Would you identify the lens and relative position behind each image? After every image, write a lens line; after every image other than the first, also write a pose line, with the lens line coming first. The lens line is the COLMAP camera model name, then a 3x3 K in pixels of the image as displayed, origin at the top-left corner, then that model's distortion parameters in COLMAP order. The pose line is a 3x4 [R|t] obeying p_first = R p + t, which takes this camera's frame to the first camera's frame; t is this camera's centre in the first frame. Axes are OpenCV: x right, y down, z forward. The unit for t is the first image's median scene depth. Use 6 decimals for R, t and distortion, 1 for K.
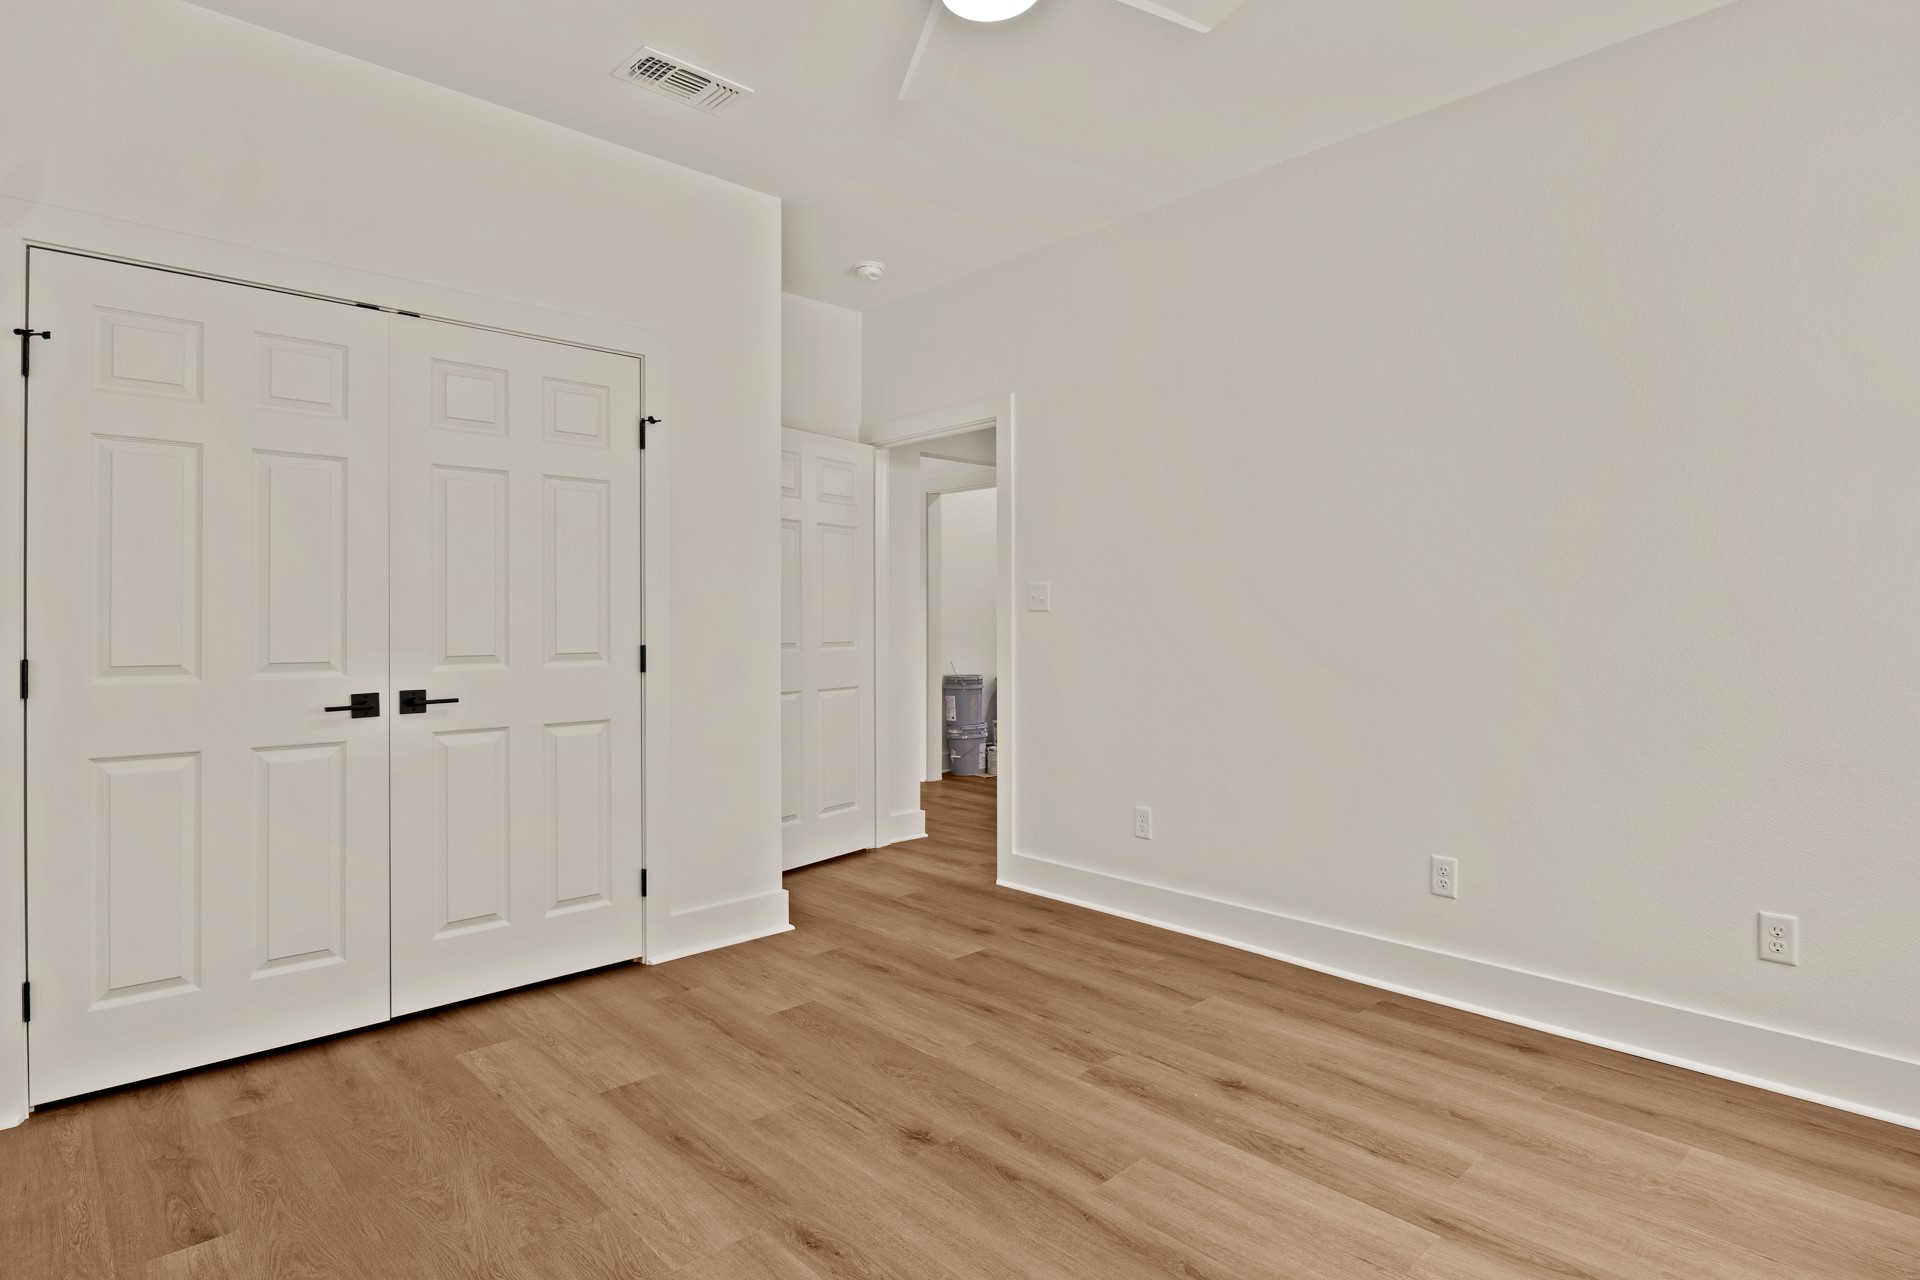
lens RADIAL K [[990.6, 0, 962.0], [0, 990.6, 633.2], [0, 0, 1]] dist [-0.007048, -0.002269]
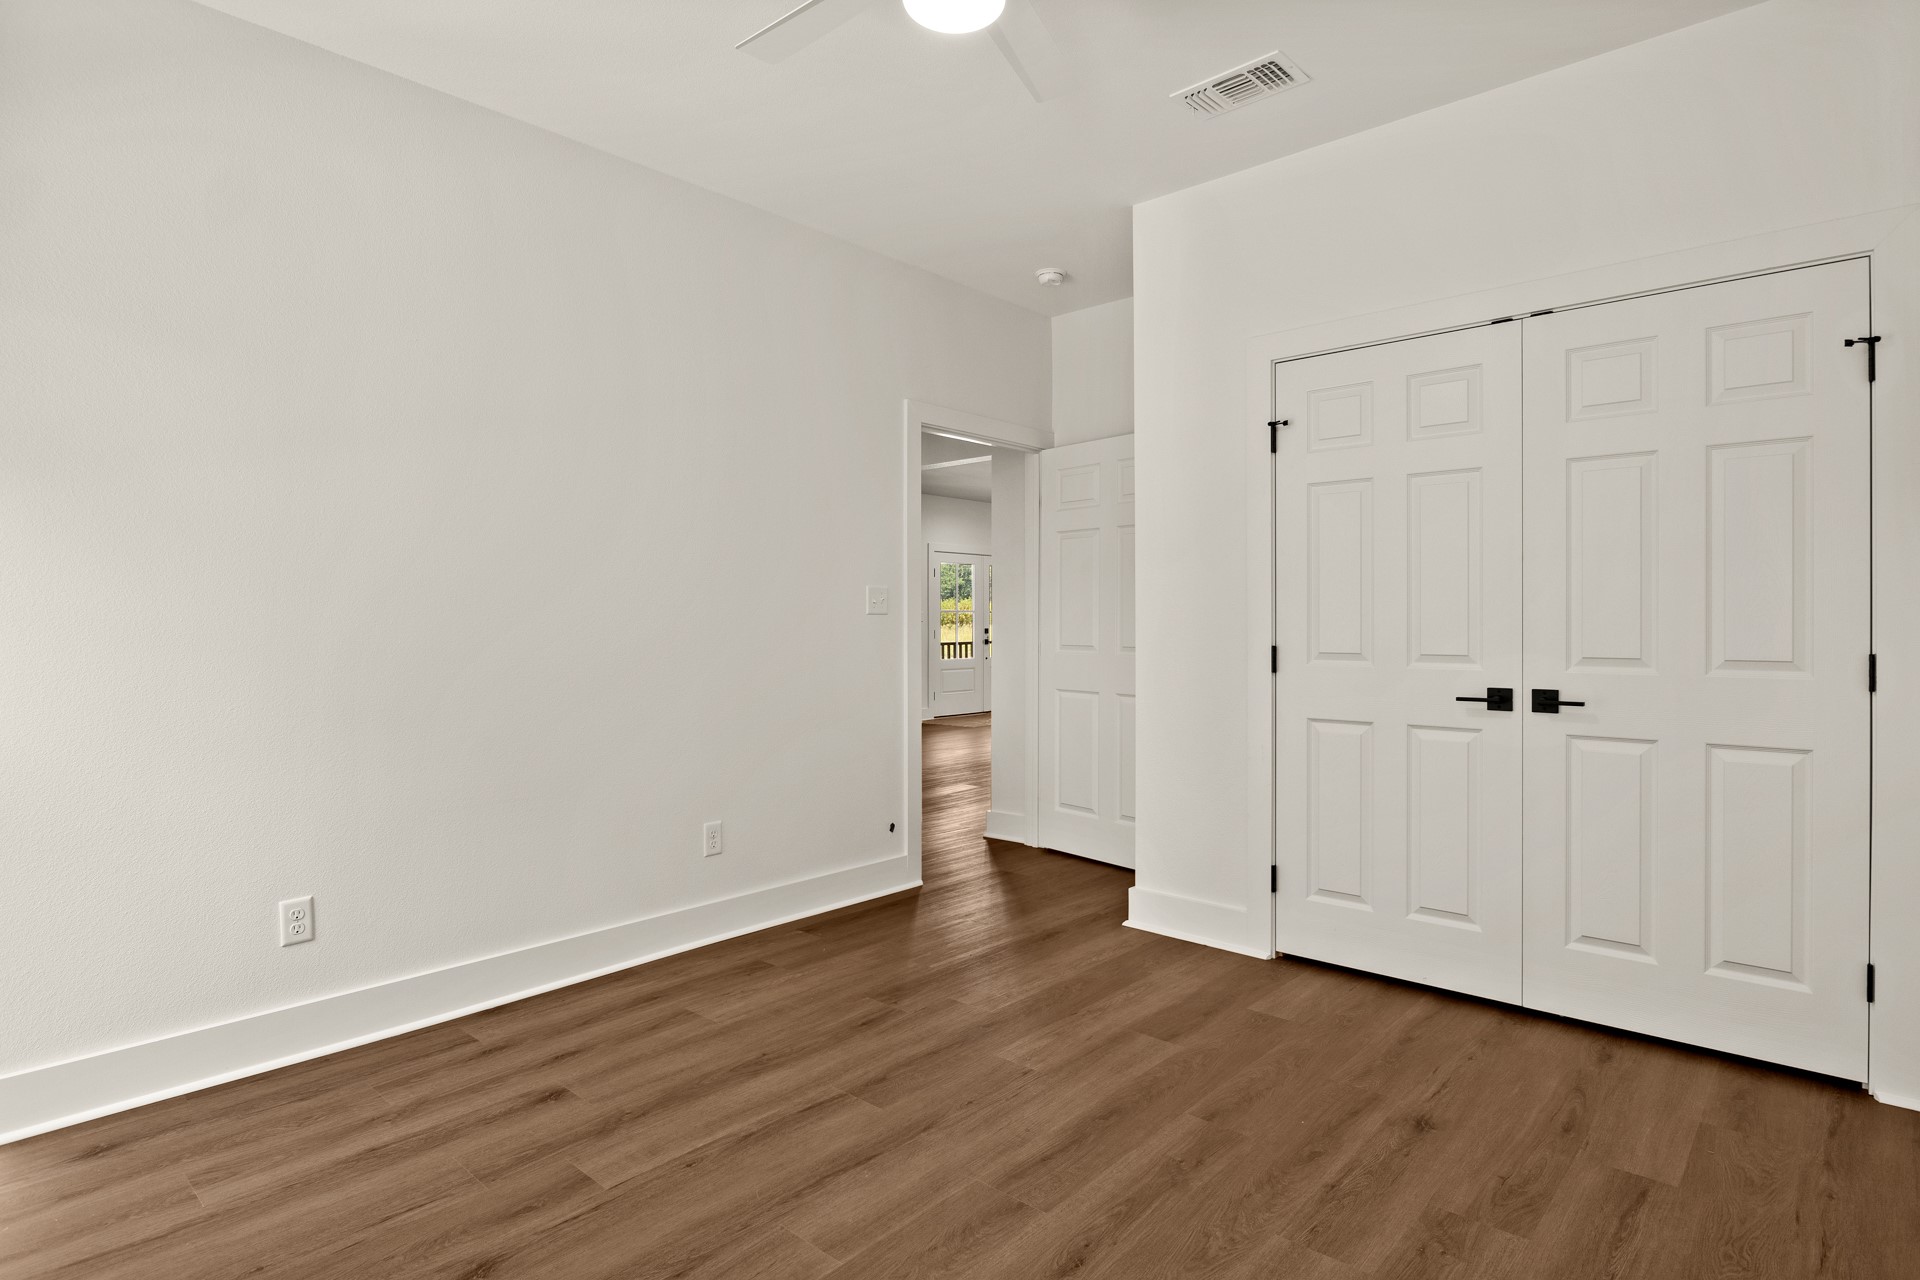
lens RADIAL K [[990.6, 0, 955.0], [0, 990.6, 634.1], [0, 0, 1]] dist [-0.007048, -0.002269]
pose [[0.070660, 0.016901, -0.997357, 0.403063], [-0.007522, 0.999837, 0.016410, -0.009779], [0.997472, 0.006343, 0.070775, 0.336499]]
